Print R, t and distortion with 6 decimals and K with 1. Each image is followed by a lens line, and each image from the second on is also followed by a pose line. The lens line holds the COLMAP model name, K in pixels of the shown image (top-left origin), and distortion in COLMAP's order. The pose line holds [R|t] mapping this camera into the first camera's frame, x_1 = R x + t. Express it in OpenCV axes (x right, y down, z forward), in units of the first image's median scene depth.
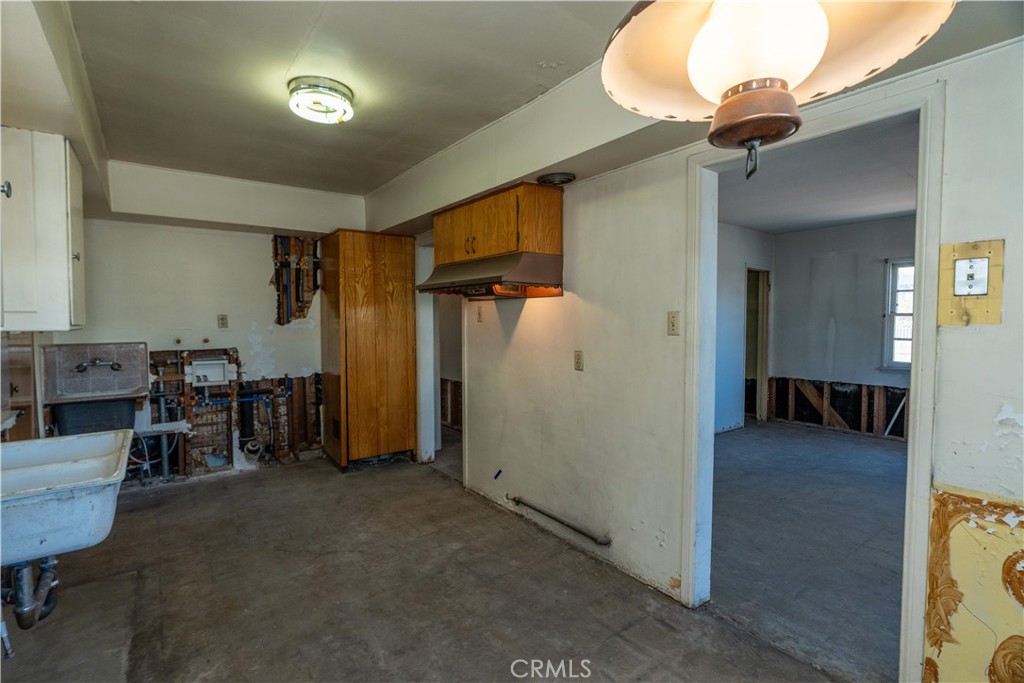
lens RADIAL K [[481.3, 0, 506.5], [0, 481.3, 347.6], [0, 0, 1]] dist [-0.004572, -0.000060]
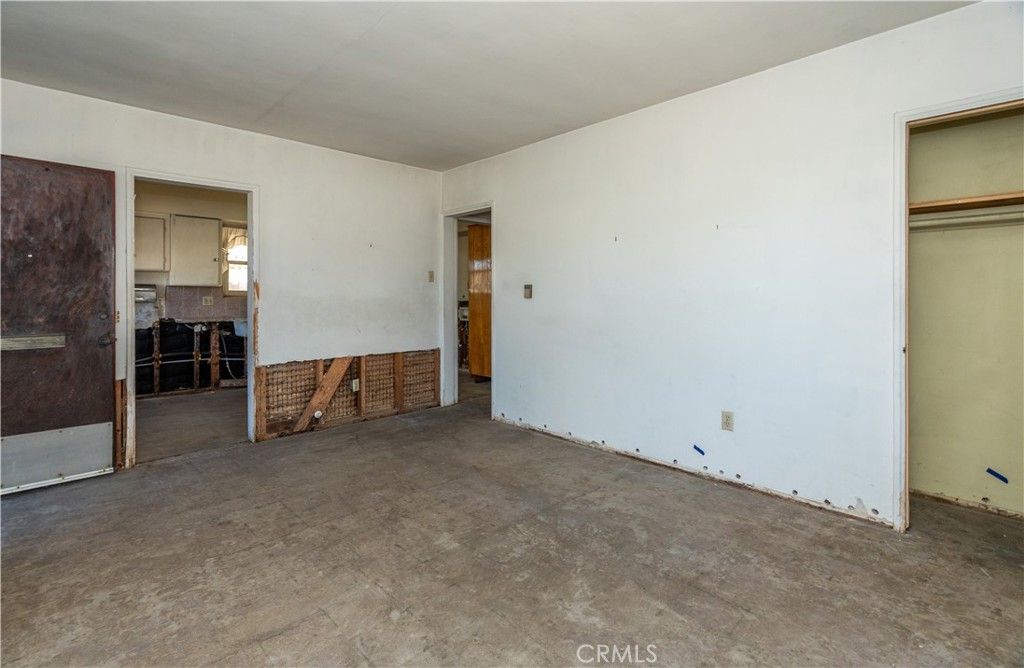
lens RADIAL K [[483.8, 0, 508.8], [0, 483.8, 299.8], [0, 0, 1]] dist [-0.007784, 0.000305]
pose [[0.126723, 0.004903, -0.991926, 0.901954], [-0.047297, 0.998880, -0.001105, -0.005078], [0.990810, 0.047055, 0.126813, 0.675499]]
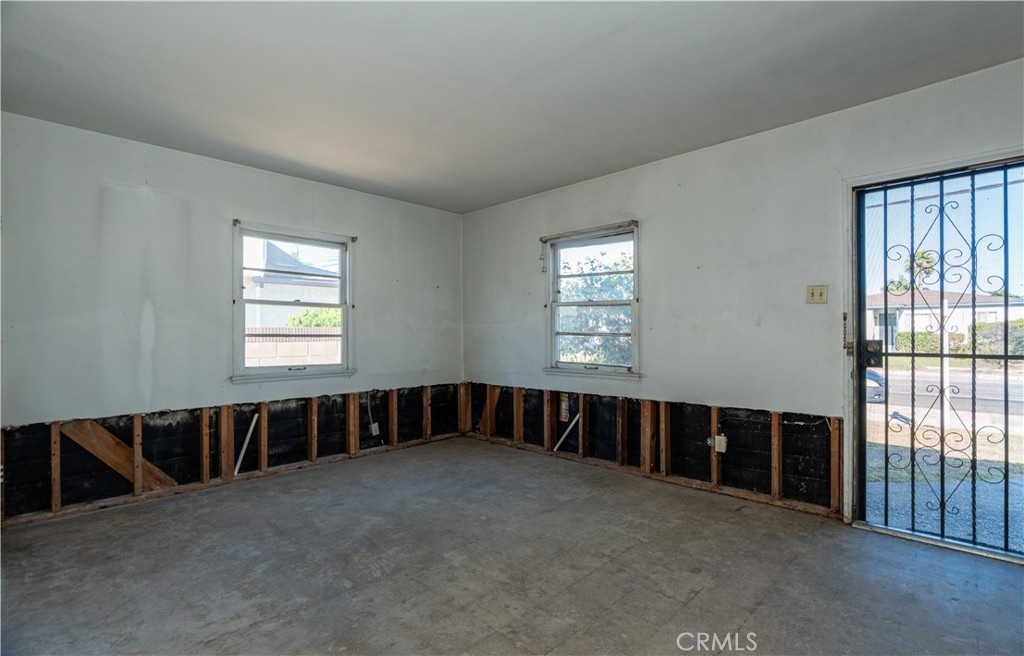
lens RADIAL K [[470.3, 0, 528.6], [0, 470.3, 327.8], [0, 0, 1]] dist [-0.003400, 0.000074]
pose [[-0.178273, 0.016714, 0.983839, 0.048545], [0.054499, 0.998489, -0.007088, -0.001204], [-0.982471, 0.052354, -0.178914, 0.684887]]
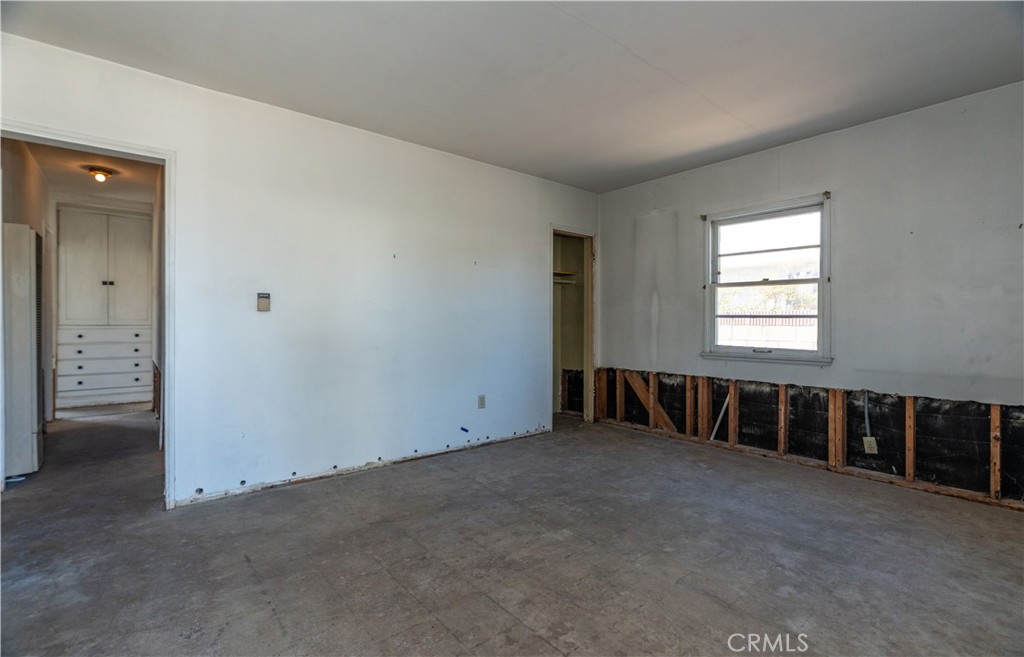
lens RADIAL K [[470.3, 0, 528.6], [0, 470.3, 328.3], [0, 0, 1]] dist [-0.003400, 0.000074]
pose [[0.997102, 0.002625, 0.076026, 0.426886], [0.000339, 0.999241, -0.038943, 0.029817], [-0.076070, 0.038856, 0.996345, 0.248745]]
